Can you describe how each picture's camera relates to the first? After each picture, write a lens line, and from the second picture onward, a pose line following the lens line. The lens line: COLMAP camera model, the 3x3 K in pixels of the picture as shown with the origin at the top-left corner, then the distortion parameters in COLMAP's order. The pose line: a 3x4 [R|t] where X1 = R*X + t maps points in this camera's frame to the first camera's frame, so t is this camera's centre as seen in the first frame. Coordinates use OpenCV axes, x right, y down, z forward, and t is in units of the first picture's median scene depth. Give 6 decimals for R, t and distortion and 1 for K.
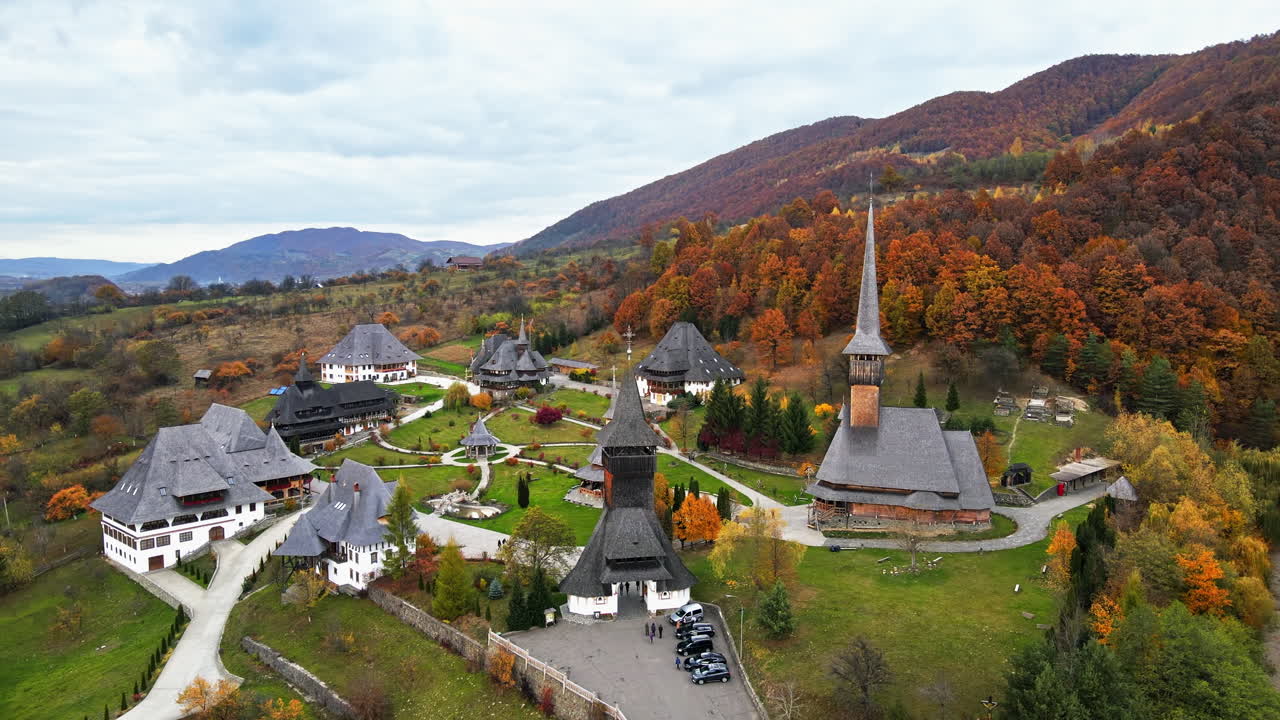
lens RADIAL K [[937.9, 0, 640.0], [0, 937.9, 360.0], [0, 0, 1]] dist [0.003839, 0.002175]
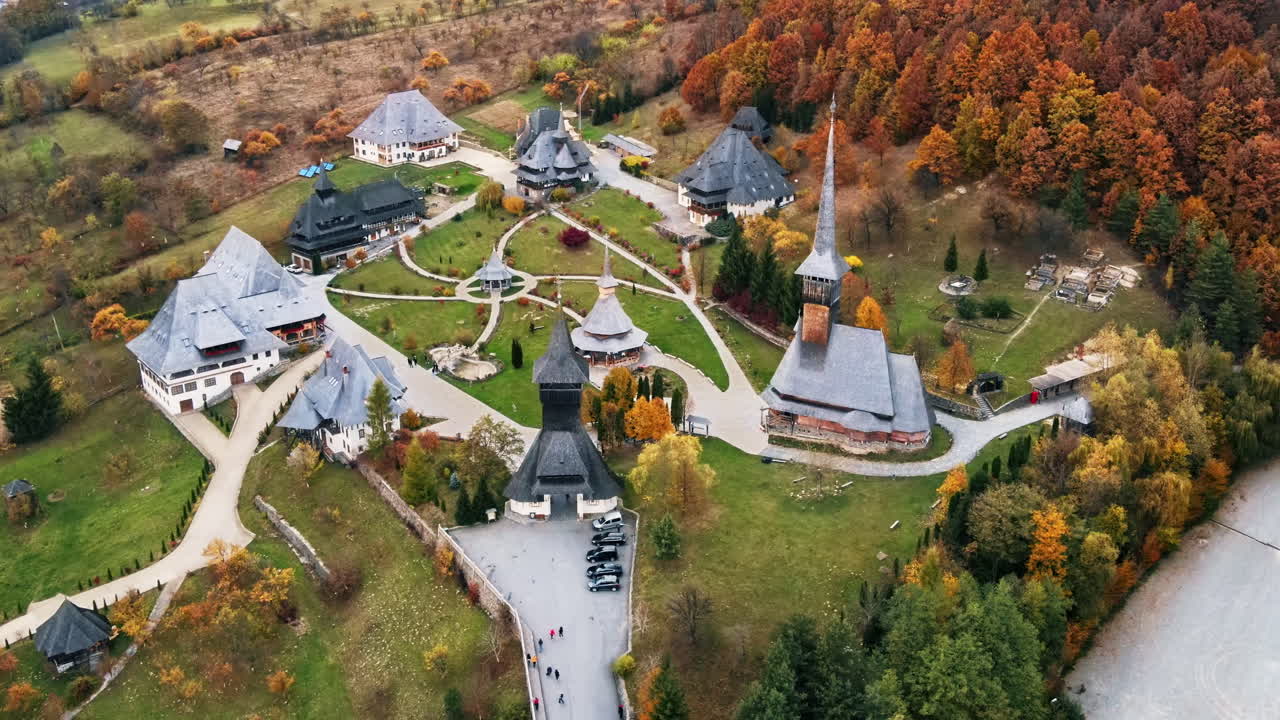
lens RADIAL K [[1256.0, 0, 640.0], [0, 1256.0, 360.0], [0, 0, 1]] dist [-0.012498, 0.015245]
pose [[0.987483, 0.060286, -0.145751, 0.209312], [-0.014554, 0.954956, 0.296389, -0.261567], [0.157054, -0.290558, 0.943880, -0.275253]]
